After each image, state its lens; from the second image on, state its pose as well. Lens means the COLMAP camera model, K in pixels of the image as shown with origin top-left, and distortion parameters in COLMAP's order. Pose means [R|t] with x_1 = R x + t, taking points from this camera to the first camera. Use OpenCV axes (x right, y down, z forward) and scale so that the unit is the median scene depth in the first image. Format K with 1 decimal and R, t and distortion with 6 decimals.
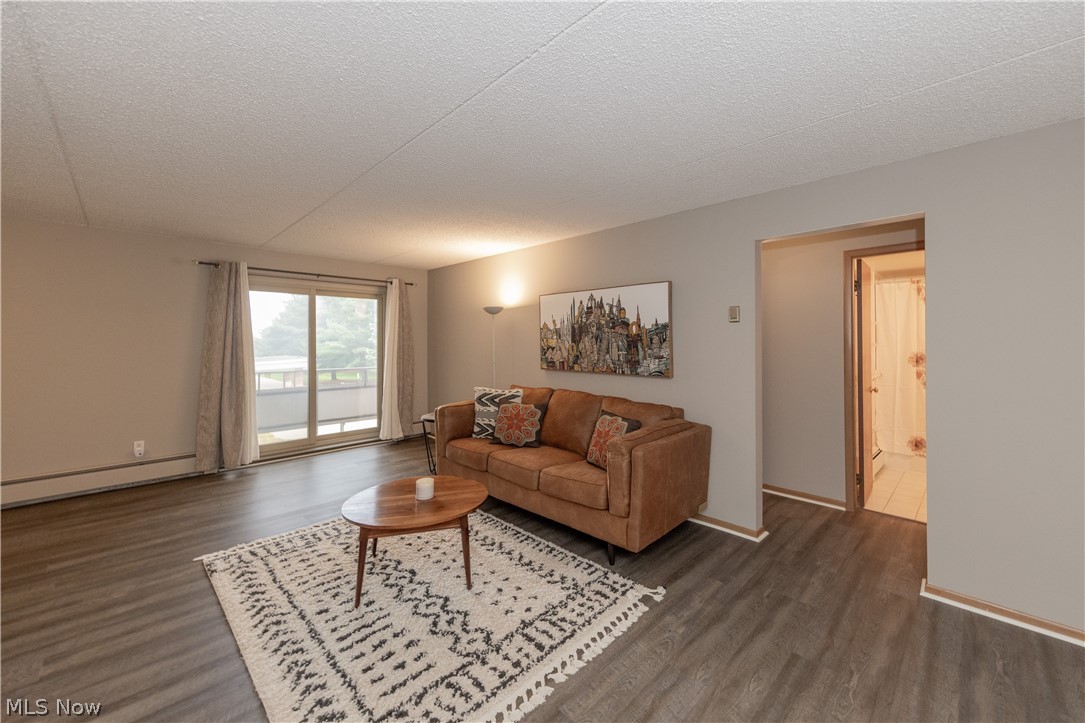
lens RADIAL K [[412.2, 0, 590.6], [0, 412.2, 344.1], [0, 0, 1]] dist [0.005423, -0.000334]
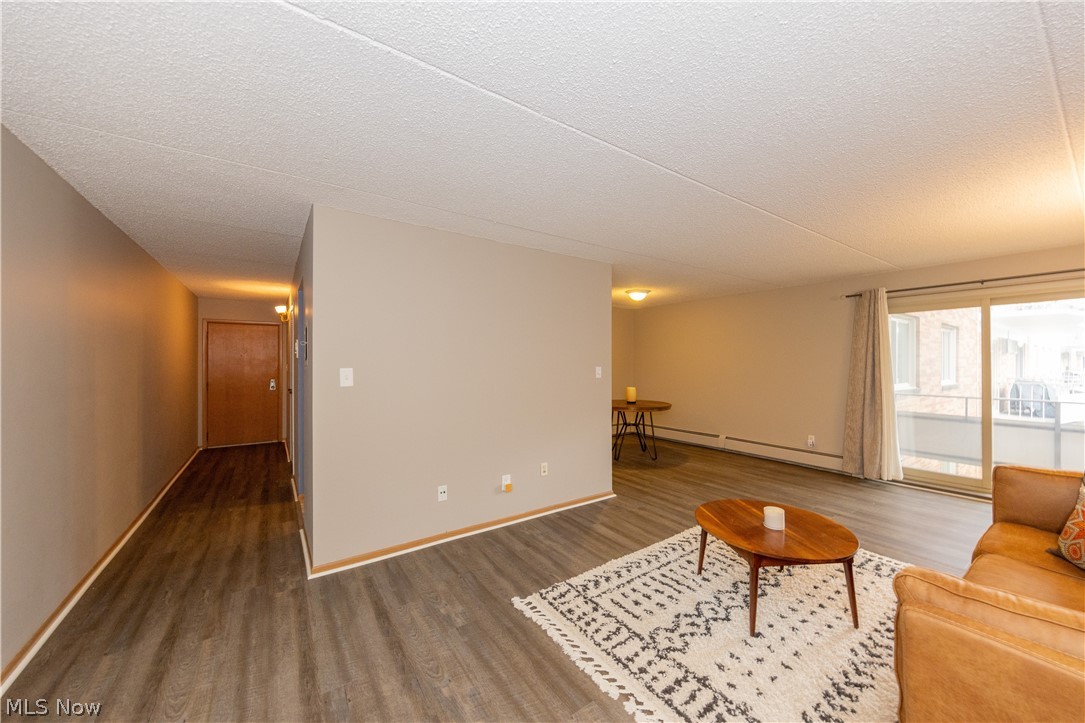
lens RADIAL K [[395.3, 0, 544.3], [0, 395.3, 364.2], [0, 0, 1]] dist [0.003754, -0.000409]
pose [[-0.216191, 0.003766, -0.976344, 0.425800], [-0.007609, 0.999956, 0.005542, -0.001920], [0.976321, 0.008627, -0.216153, 0.483811]]
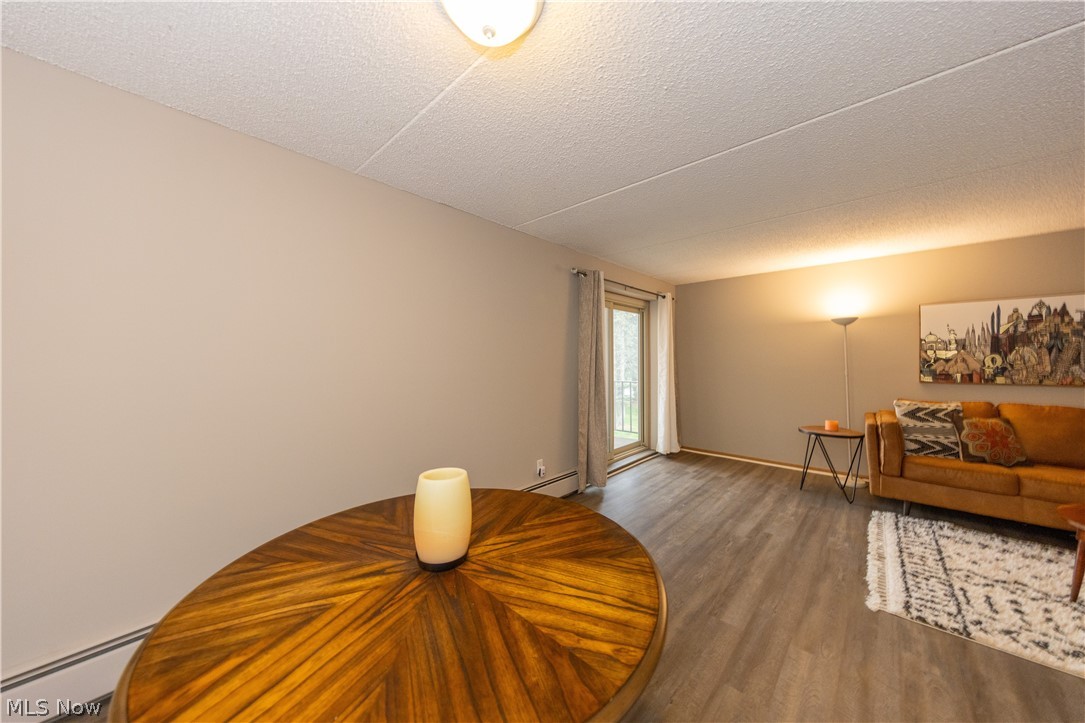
lens RADIAL K [[360.2, 0, 555.4], [0, 360.2, 358.7], [0, 0, 1]] dist [-0.005385, -0.000128]
pose [[0.999932, -0.003219, -0.011192, -1.196342], [0.003118, 0.999954, -0.009043, 0.014230], [0.011221, 0.009008, 0.999896, 0.200621]]
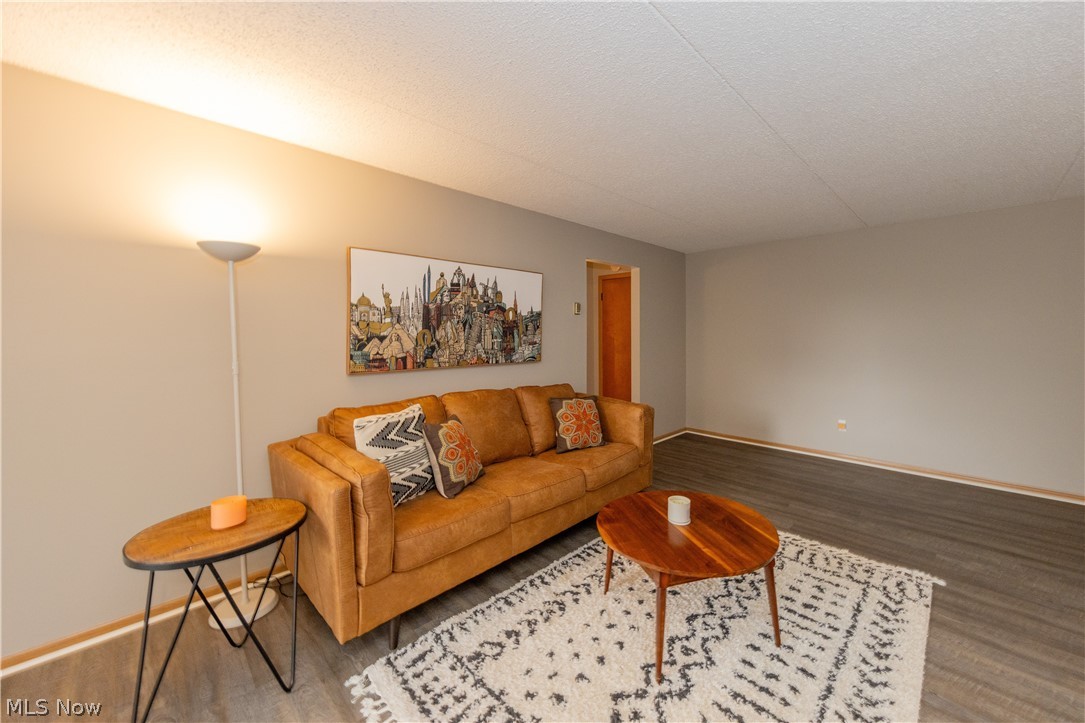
lens RADIAL K [[412.2, 0, 556.1], [0, 412.2, 337.6], [0, 0, 1]] dist [0.005423, -0.000334]
pose [[0.056212, -0.013654, 0.998325, -0.857419], [0.006880, 0.999888, 0.013288, 0.003947], [-0.998395, 0.006121, 0.056300, 0.847861]]
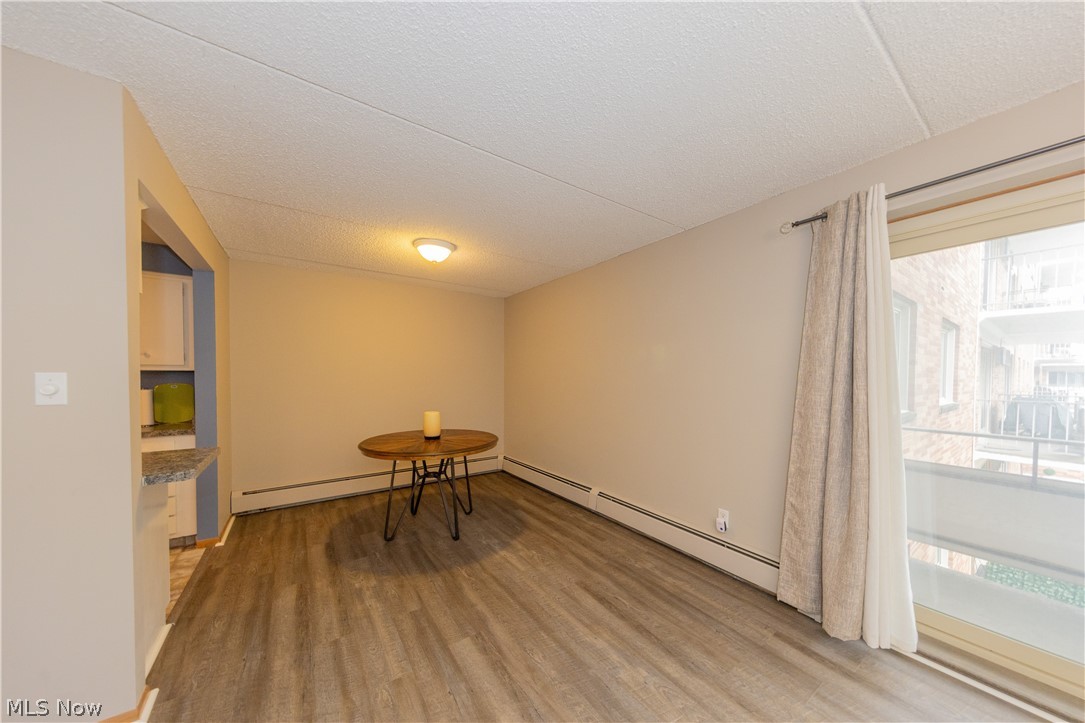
lens RADIAL K [[349.4, 0, 534.1], [0, 349.4, 385.9], [0, 0, 1]] dist [0.001101, 0.000141]
pose [[-0.237752, 0.025947, -0.970979, -0.494108], [-0.009819, 0.999528, 0.029114, 0.007817], [0.971276, 0.016456, -0.237385, 0.941942]]
